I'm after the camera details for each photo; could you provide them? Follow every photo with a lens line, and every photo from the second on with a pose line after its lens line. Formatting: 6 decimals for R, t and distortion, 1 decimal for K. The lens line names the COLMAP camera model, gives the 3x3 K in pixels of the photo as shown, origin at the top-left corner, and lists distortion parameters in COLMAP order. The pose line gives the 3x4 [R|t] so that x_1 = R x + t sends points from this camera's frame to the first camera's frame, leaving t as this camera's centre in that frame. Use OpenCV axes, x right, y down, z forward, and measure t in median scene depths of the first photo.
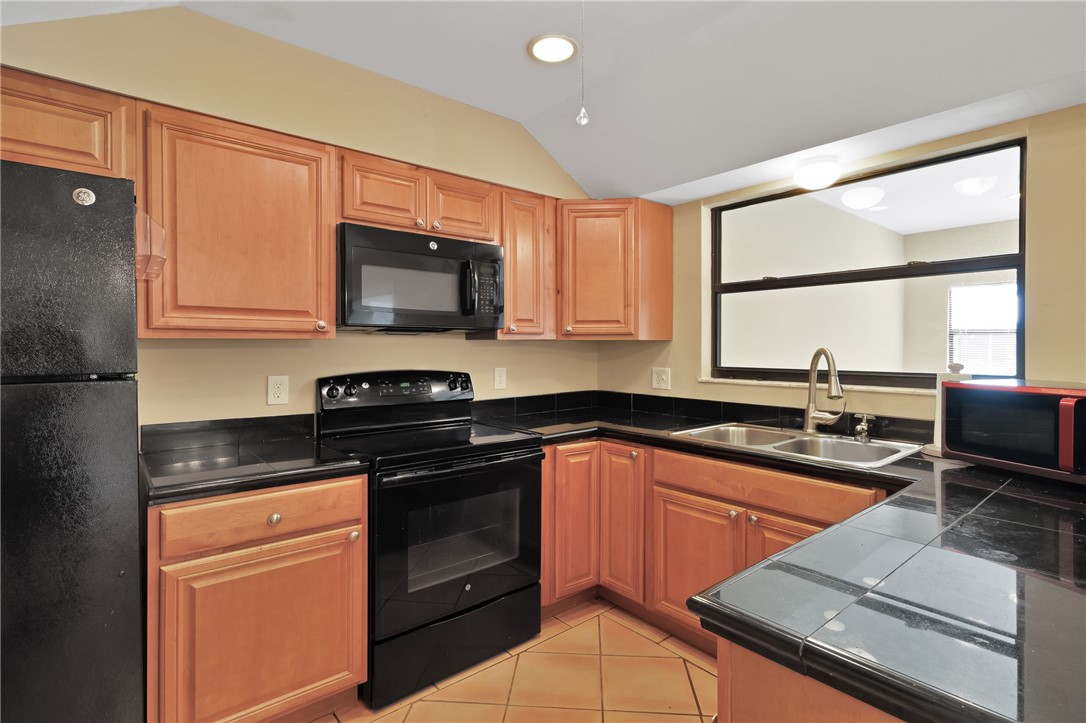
lens RADIAL K [[513.4, 0, 548.9], [0, 513.4, 354.8], [0, 0, 1]] dist [-0.003166, -0.001477]
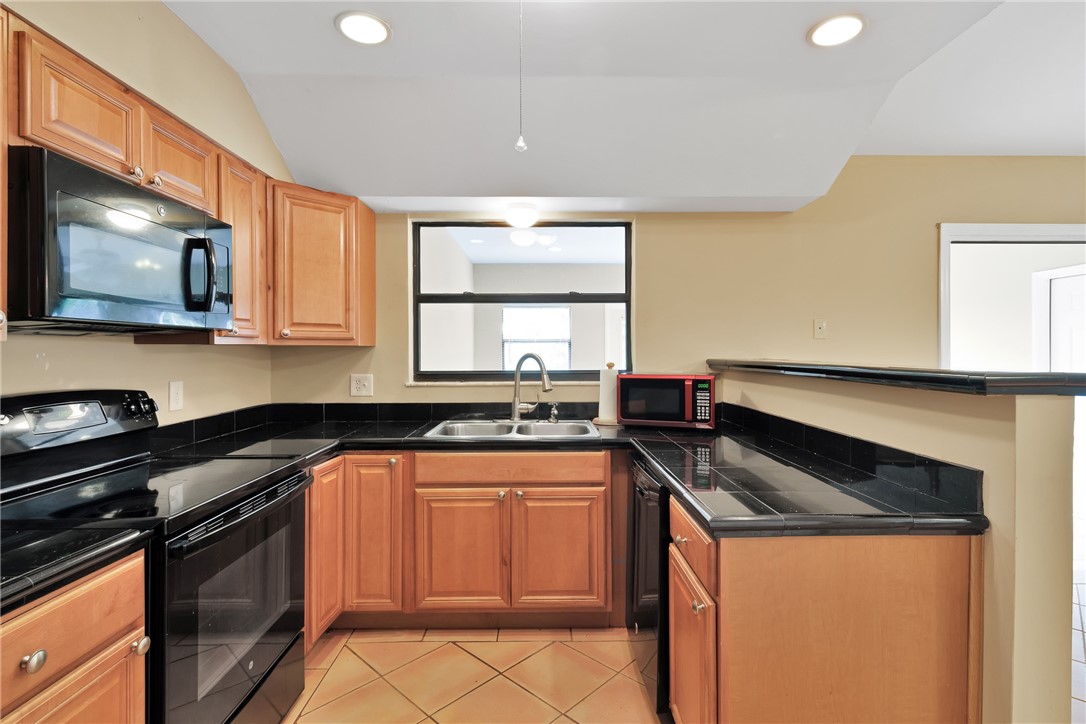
lens RADIAL K [[513.4, 0, 550.5], [0, 513.4, 356.2], [0, 0, 1]] dist [-0.003166, -0.001477]
pose [[0.635473, -0.009344, 0.772067, -0.378311], [0.014876, 0.999889, -0.000143, -0.004384], [-0.771980, 0.011576, 0.635541, 0.127804]]
